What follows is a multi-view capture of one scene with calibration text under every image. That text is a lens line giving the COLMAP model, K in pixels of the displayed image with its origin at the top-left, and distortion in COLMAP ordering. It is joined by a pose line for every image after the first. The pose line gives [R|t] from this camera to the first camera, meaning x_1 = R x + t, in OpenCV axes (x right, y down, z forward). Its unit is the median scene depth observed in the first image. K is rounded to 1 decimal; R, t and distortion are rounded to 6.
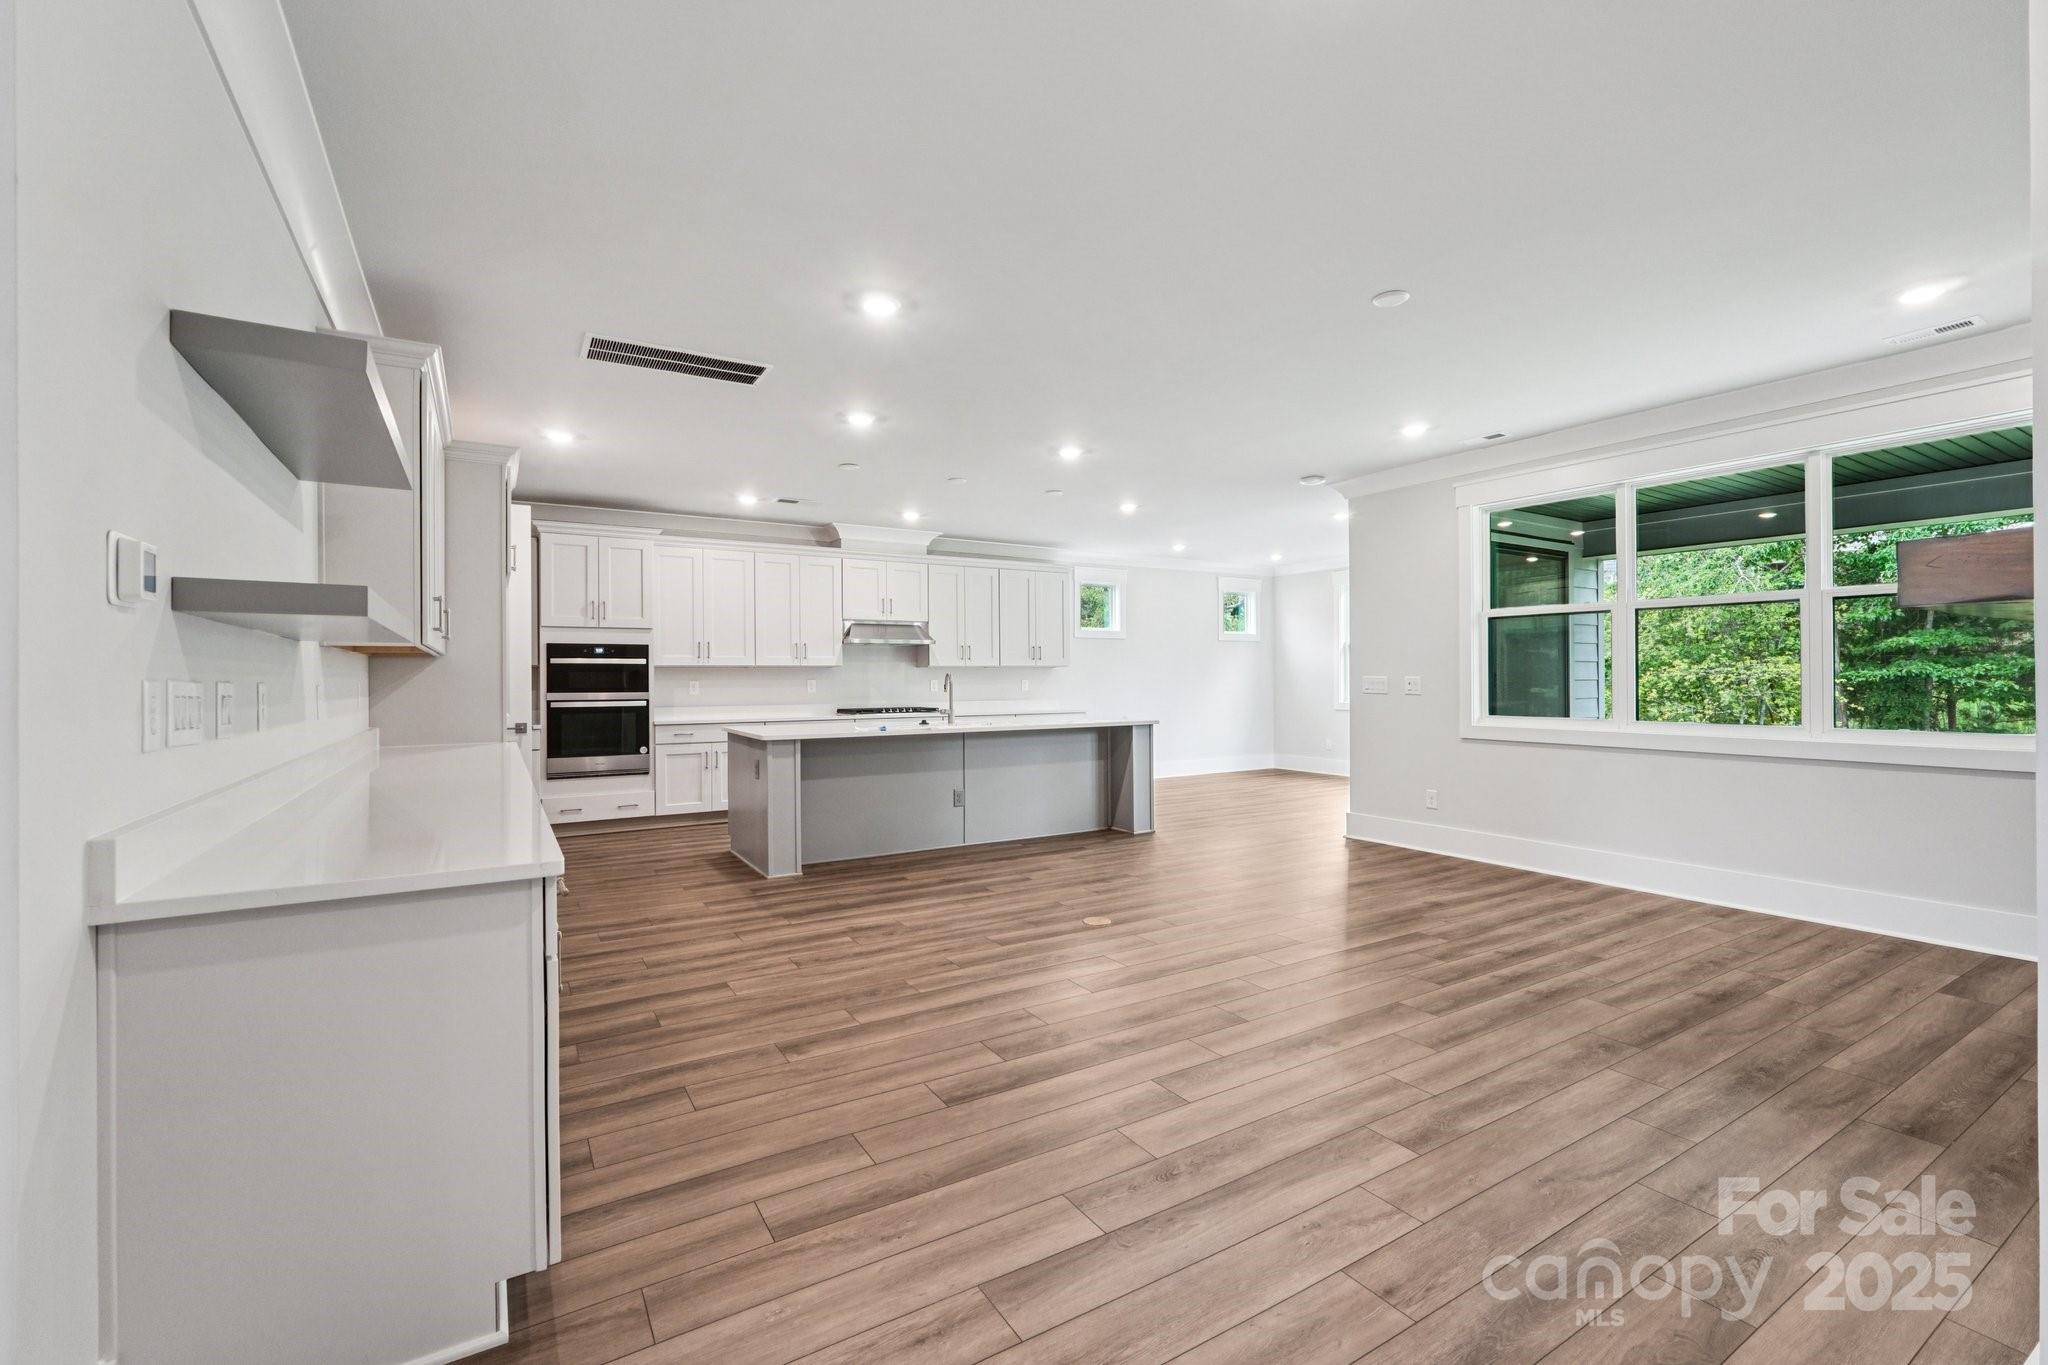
lens RADIAL K [[884.1, 0, 1023.5], [0, 884.1, 680.5], [0, 0, 1]] dist [-0.002465, -0.000119]
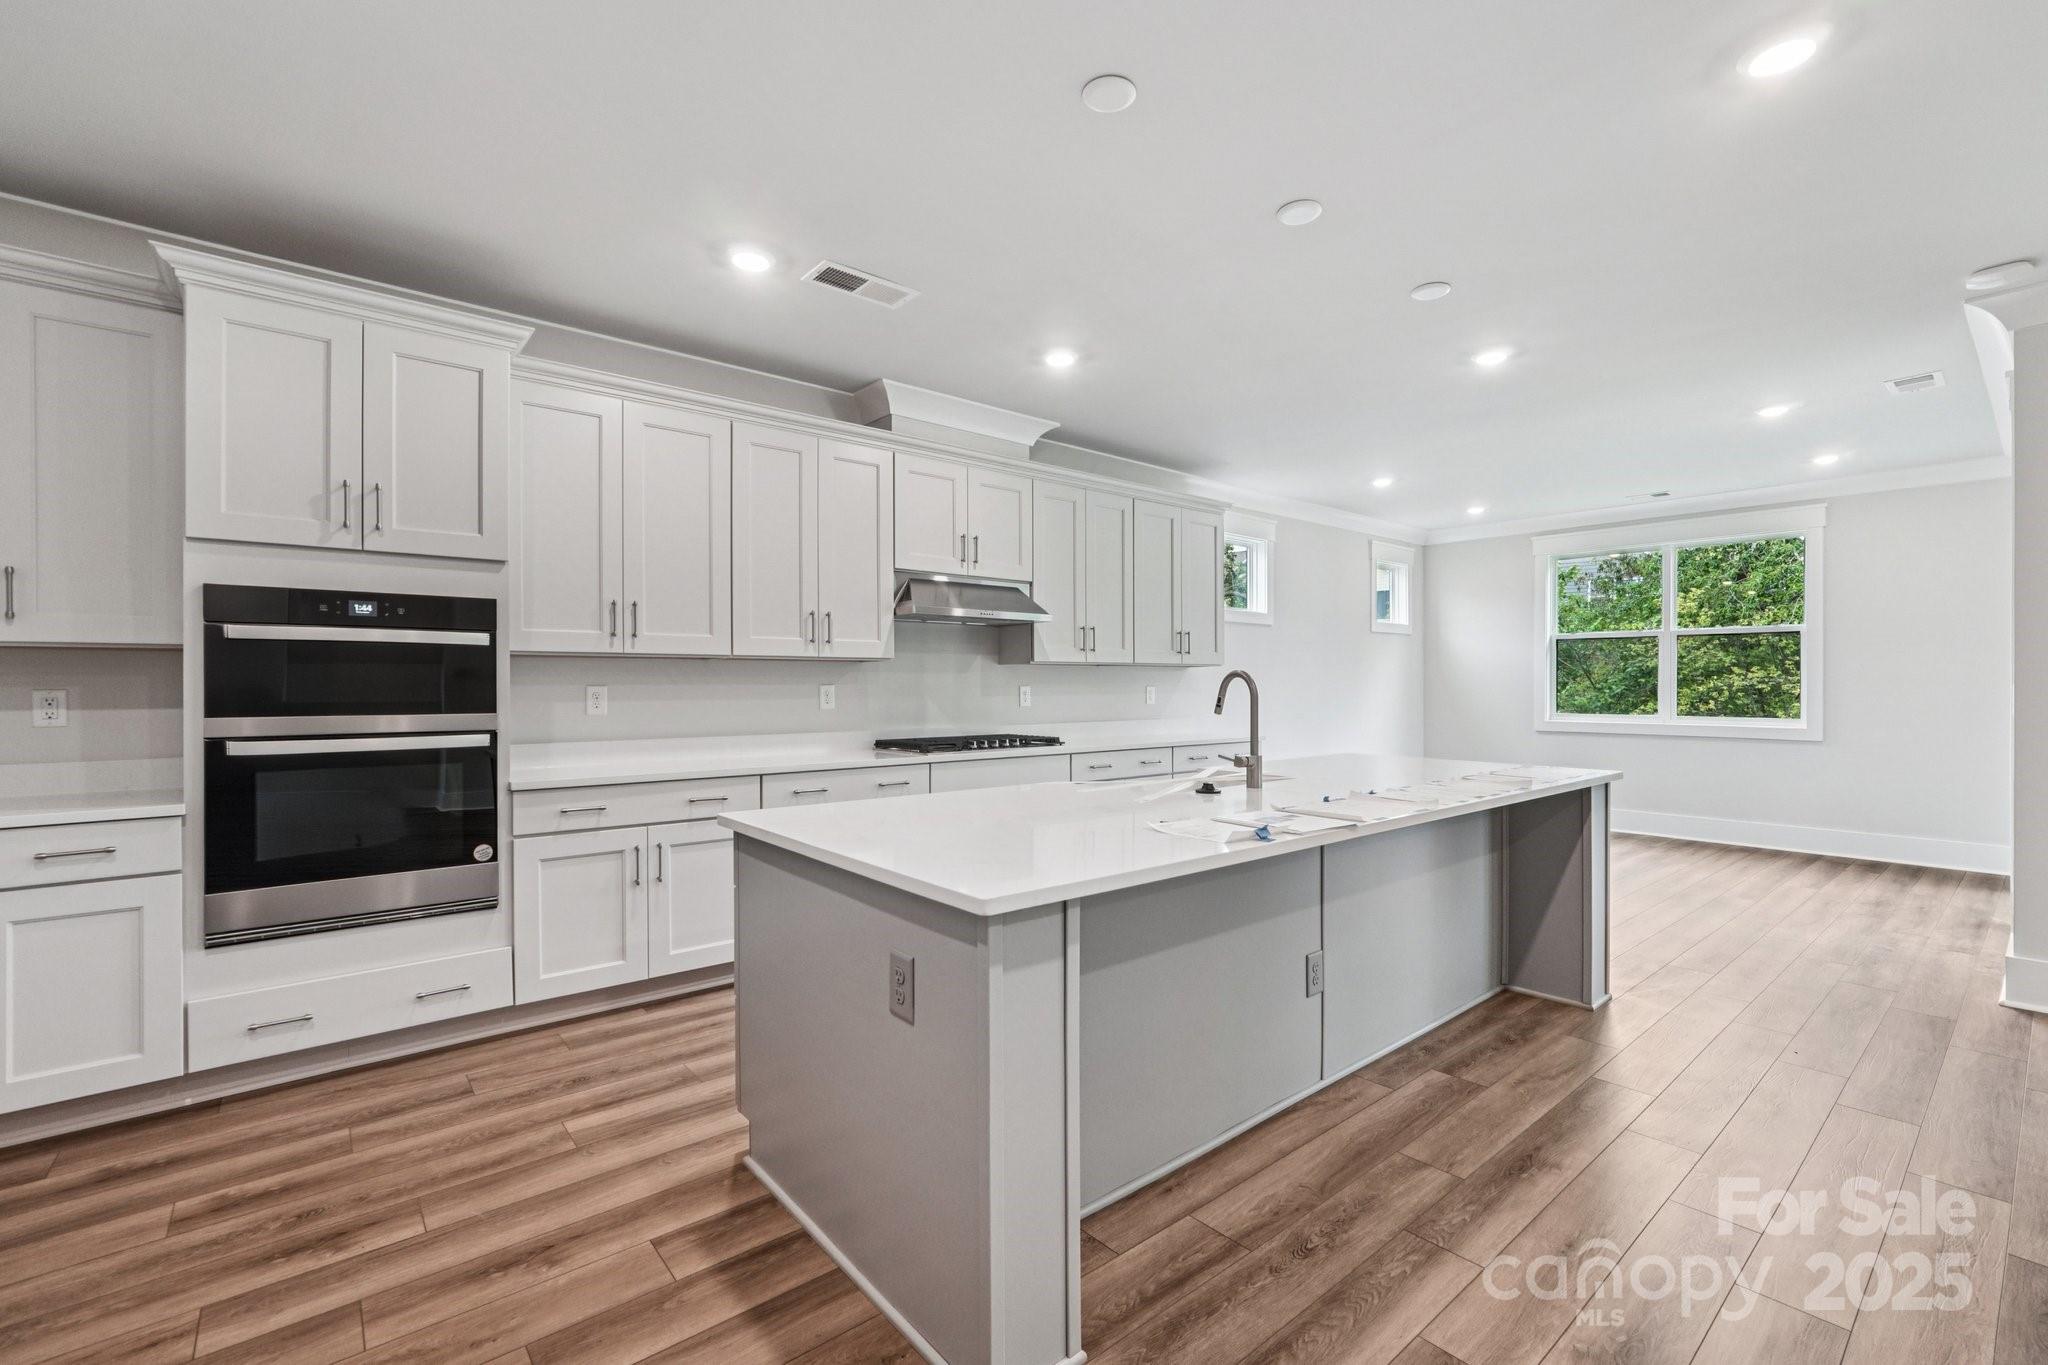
lens RADIAL K [[884.1, 0, 1025.9], [0, 884.1, 693.9], [0, 0, 1]] dist [-0.002465, -0.000119]
pose [[0.986623, 0.006374, 0.162895, -0.240525], [-0.008532, 0.999885, 0.012547, -0.003293], [-0.162796, -0.013769, 0.986564, 0.536240]]
